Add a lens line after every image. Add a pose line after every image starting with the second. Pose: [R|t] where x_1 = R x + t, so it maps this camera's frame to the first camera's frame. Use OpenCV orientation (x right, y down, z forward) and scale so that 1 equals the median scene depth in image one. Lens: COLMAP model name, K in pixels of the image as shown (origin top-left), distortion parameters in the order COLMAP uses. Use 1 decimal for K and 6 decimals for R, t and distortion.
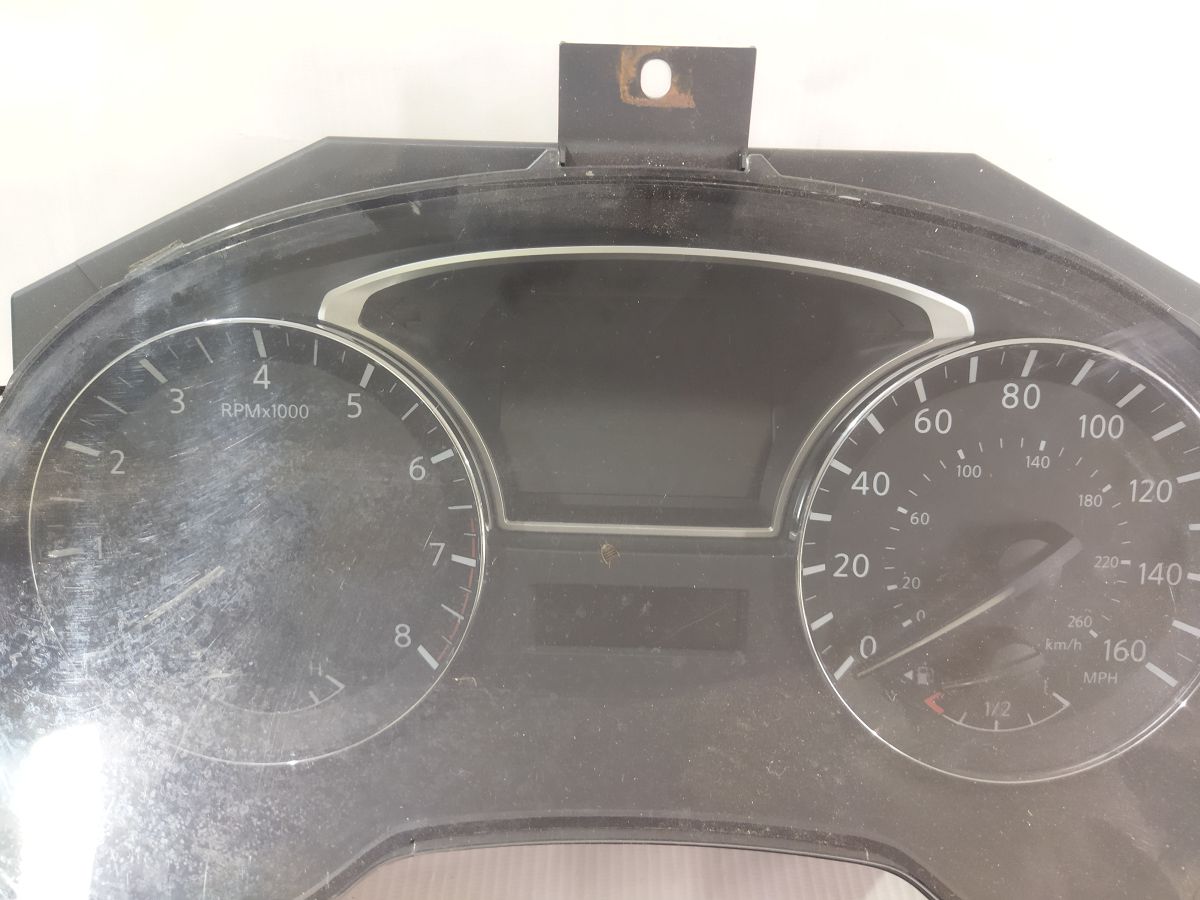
lens RADIAL K [[950.2, 0, 591.0], [0, 950.2, 455.2], [0, 0, 1]] dist [0.015861, -0.073729]
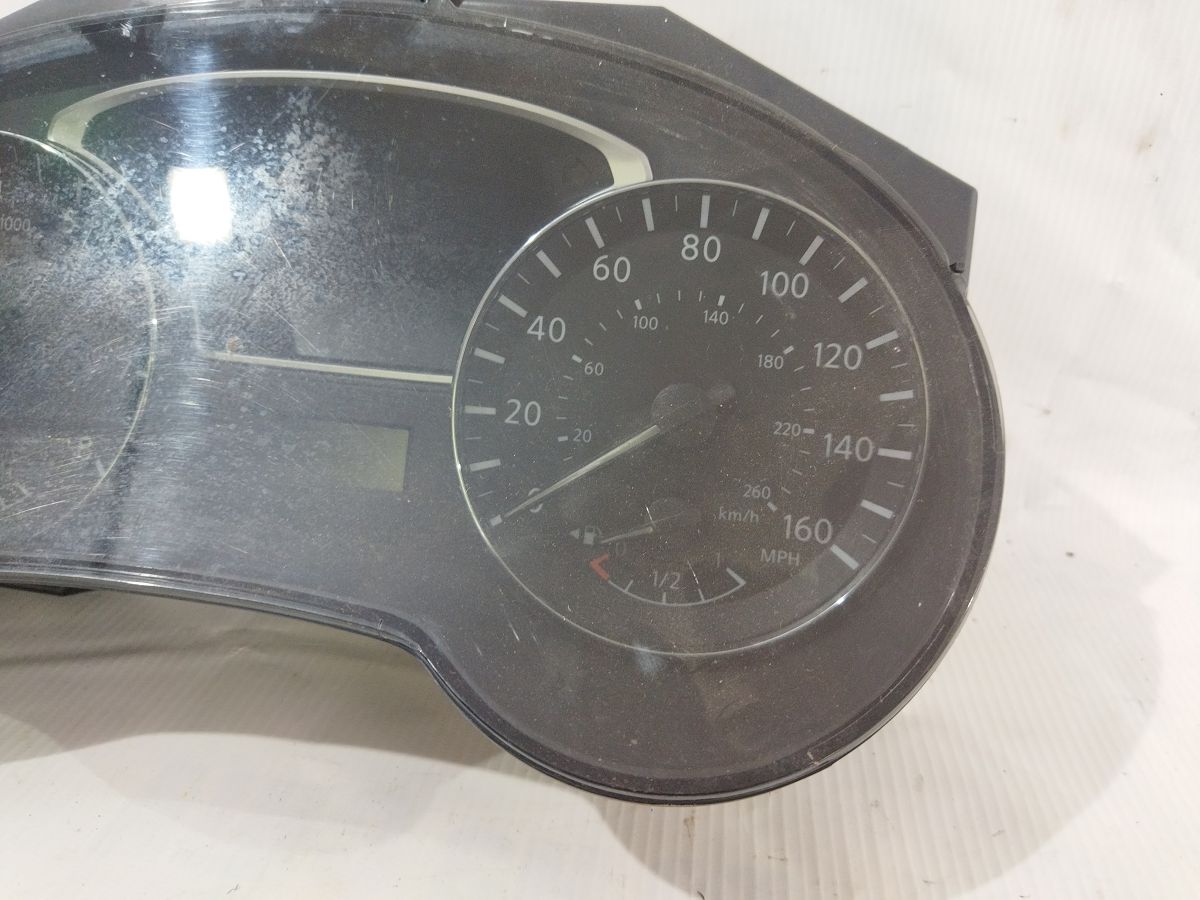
lens RADIAL K [[950.2, 0, 600.4], [0, 950.2, 450.6], [0, 0, 1]] dist [0.015861, -0.073729]
pose [[0.990503, 0.082887, -0.109701, 0.469302], [-0.096314, 0.987676, -0.123364, 0.270779], [0.098124, 0.132758, 0.986279, 0.053698]]
